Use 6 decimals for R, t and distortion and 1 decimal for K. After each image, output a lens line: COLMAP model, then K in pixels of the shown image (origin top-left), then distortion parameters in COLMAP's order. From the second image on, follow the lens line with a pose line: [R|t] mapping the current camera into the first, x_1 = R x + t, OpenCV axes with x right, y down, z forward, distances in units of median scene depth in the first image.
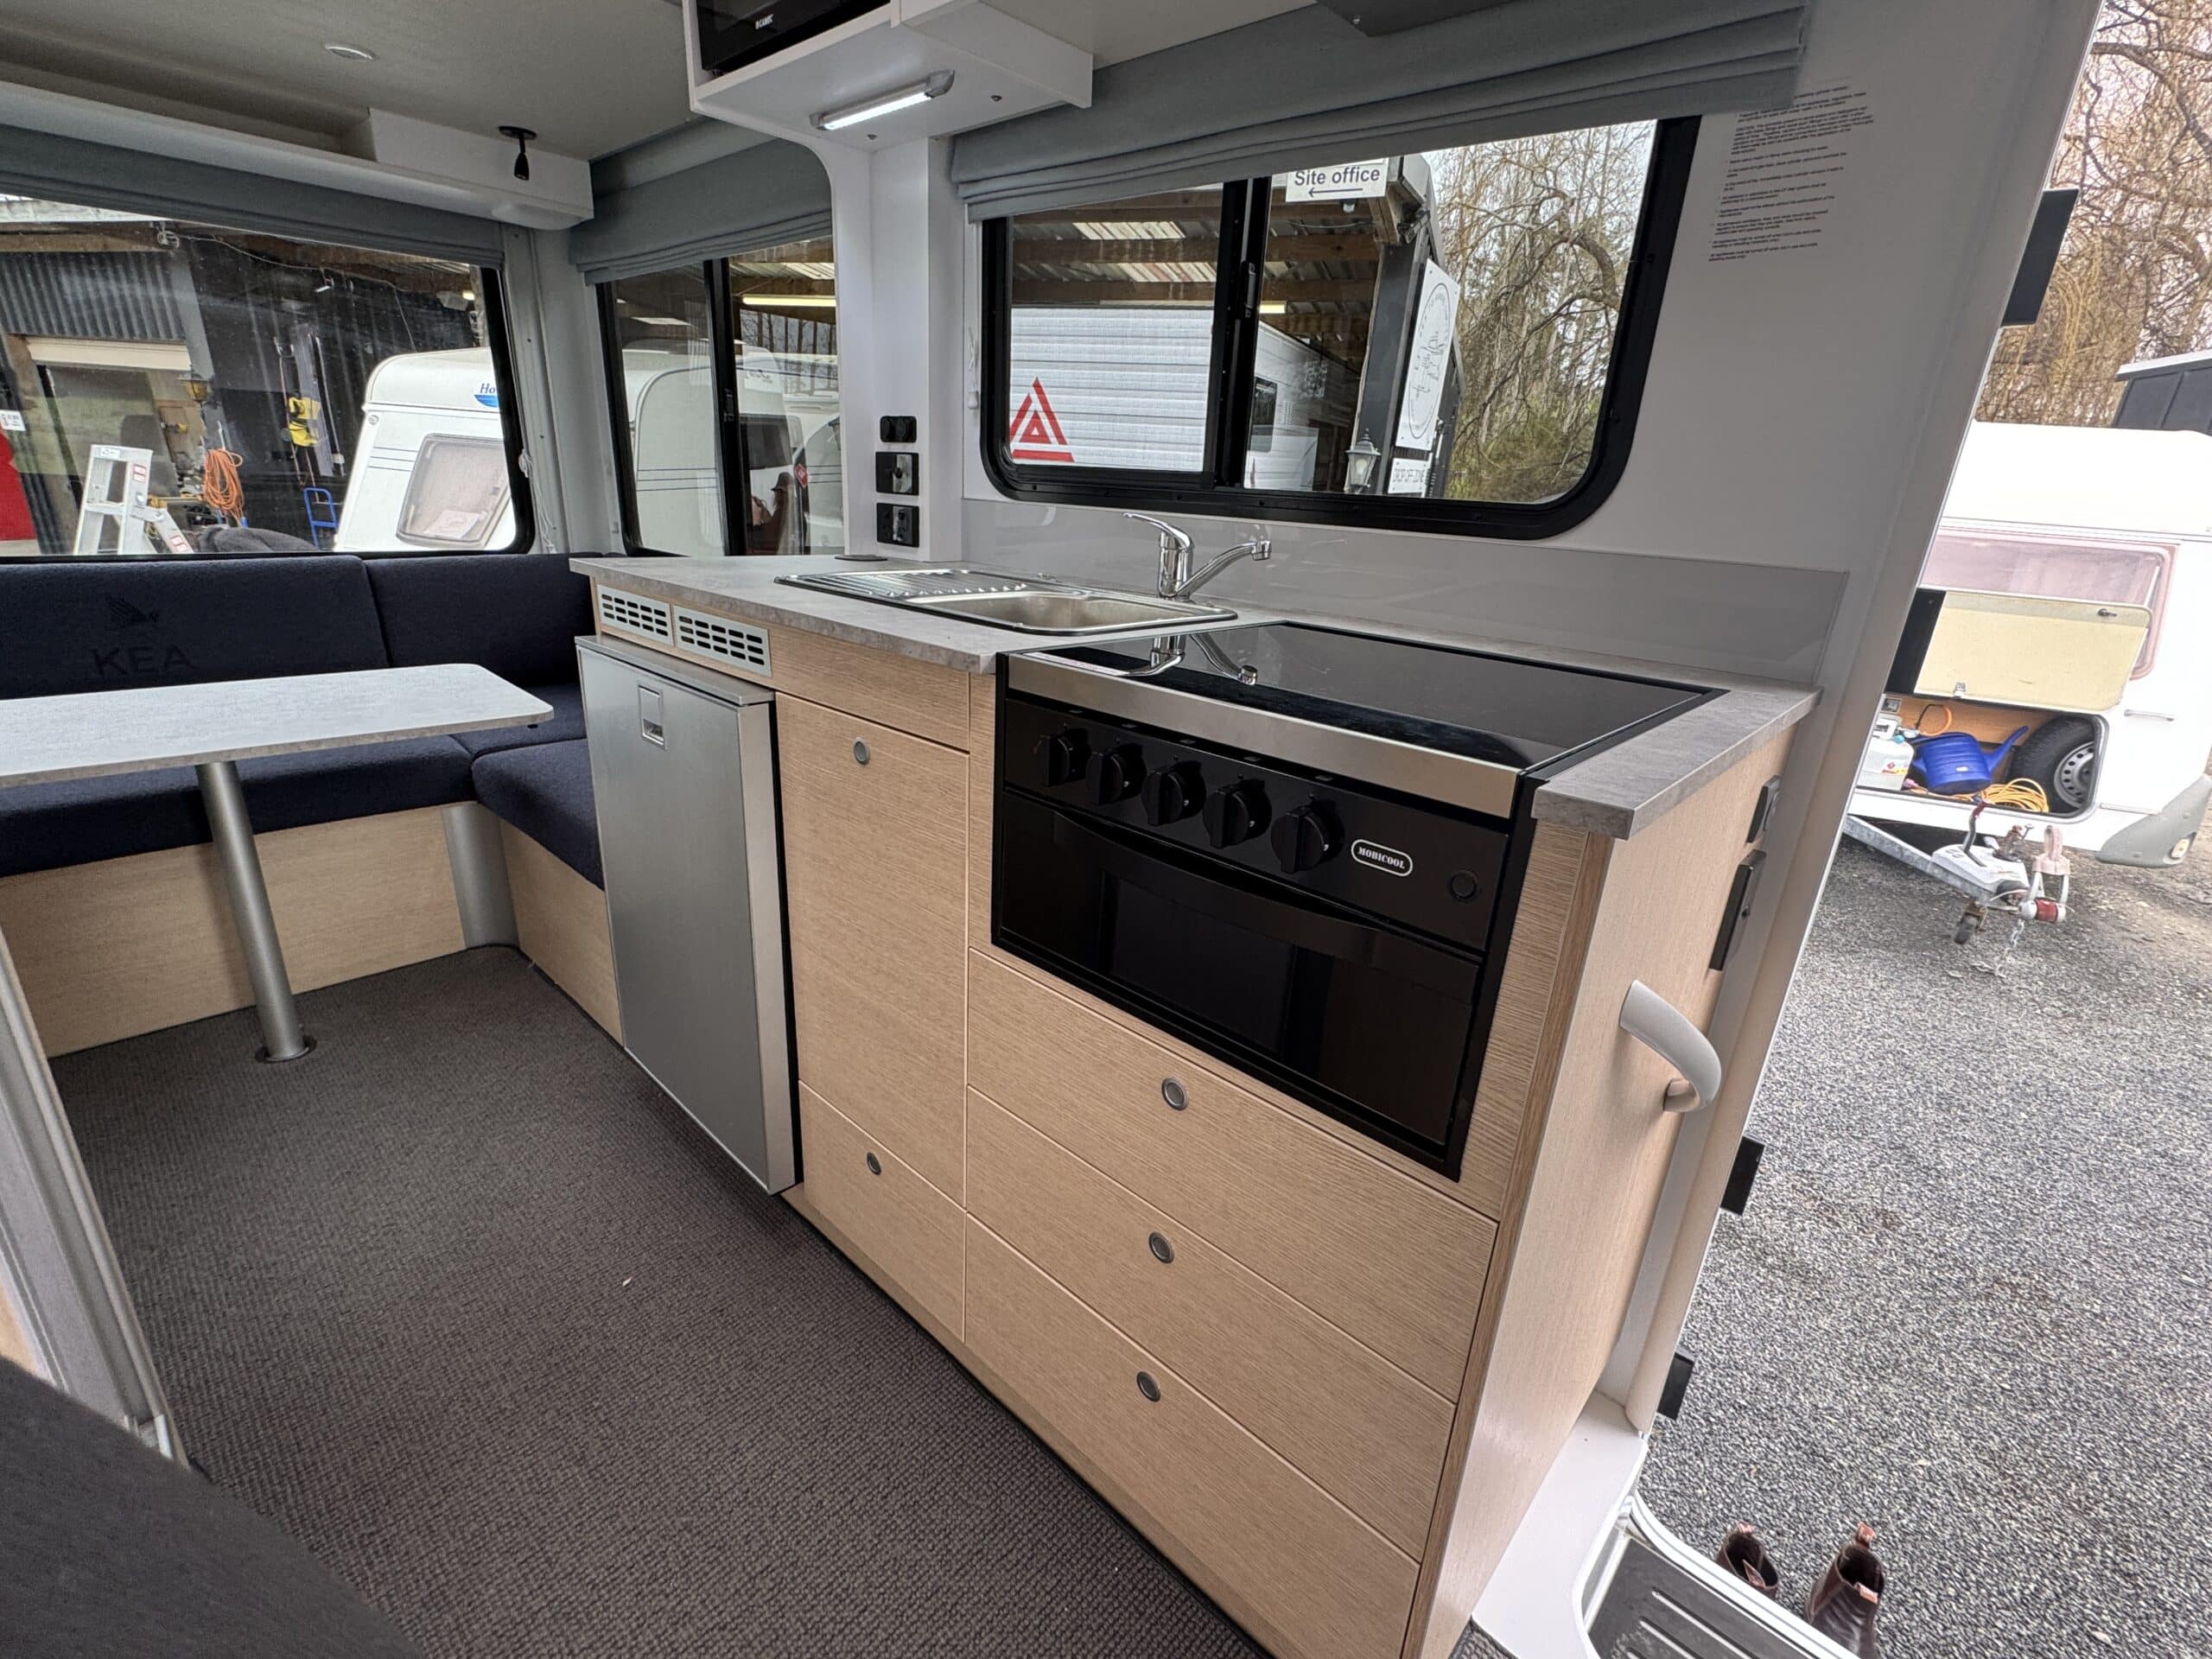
lens RADIAL K [[979.5, 0, 1104.1], [0, 979.5, 825.1], [0, 0, 1]] dist [0.004816, -0.003057]
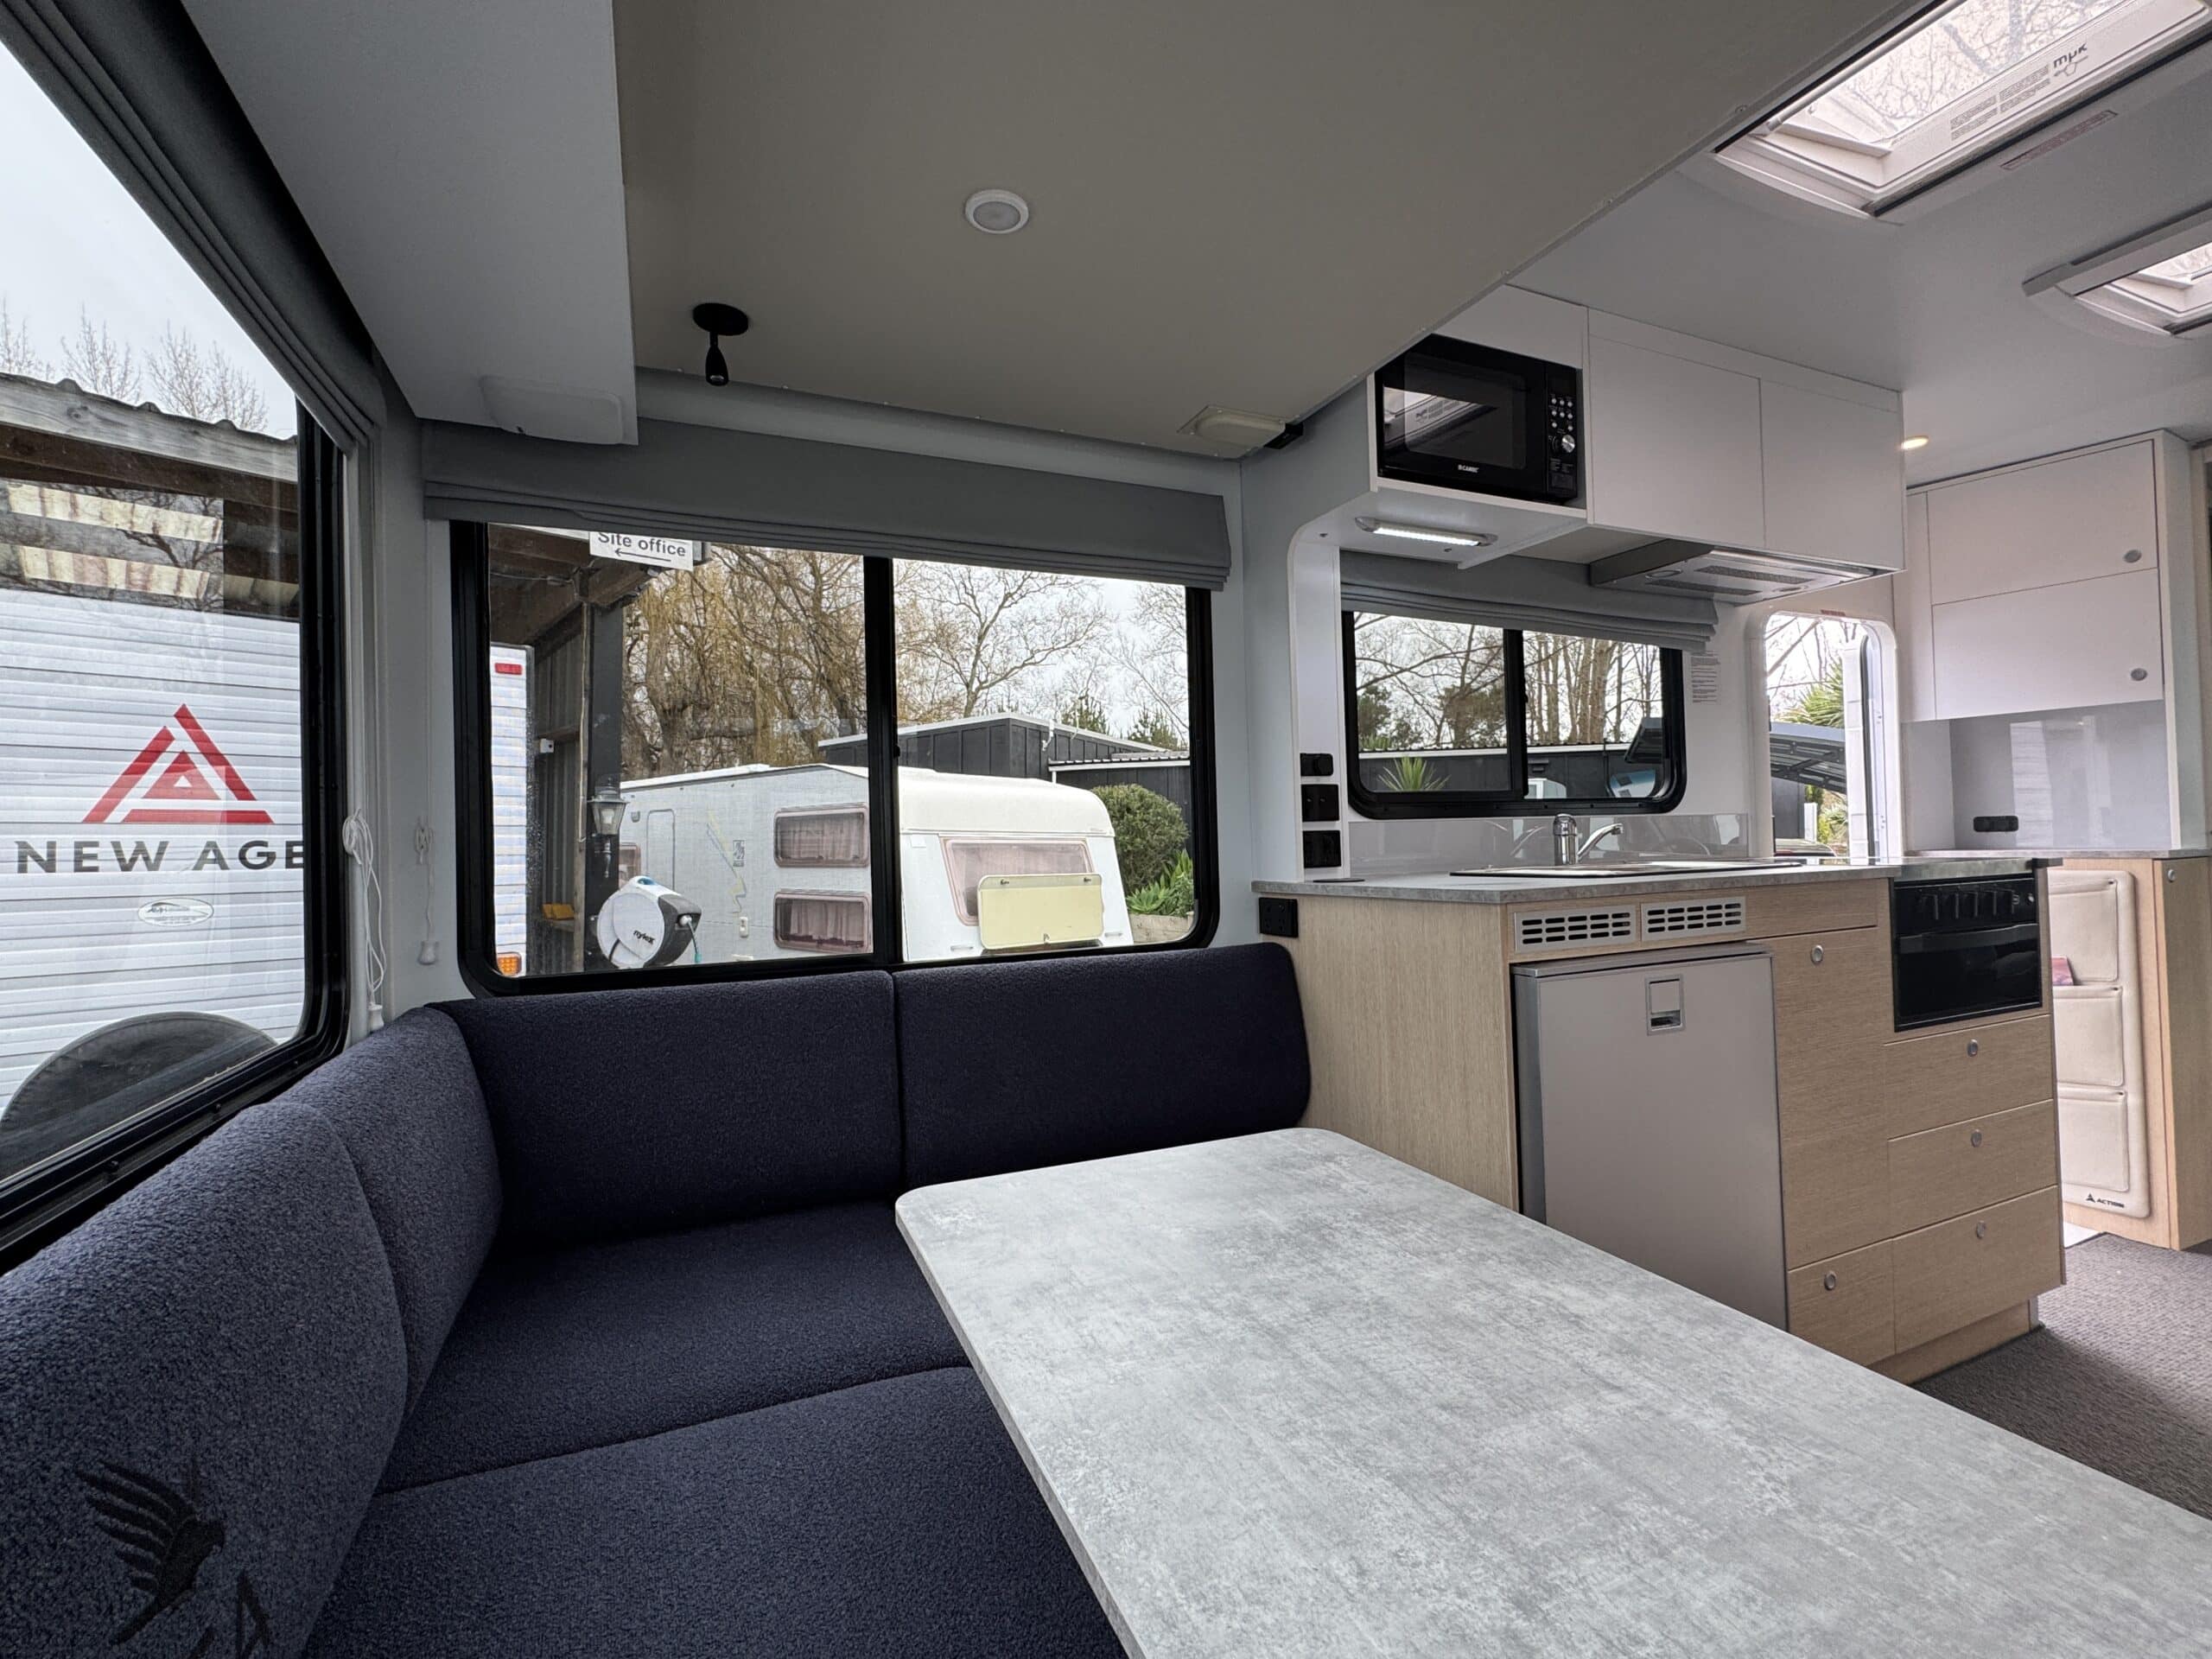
lens RADIAL K [[979.5, 0, 1104.1], [0, 979.5, 825.1], [0, 0, 1]] dist [0.004816, -0.003057]
pose [[0.395118, -0.048072, 0.917372, -0.948211], [0.351594, 0.930505, -0.102674, -0.226243], [-0.848684, 0.363110, 0.384561, 0.582988]]
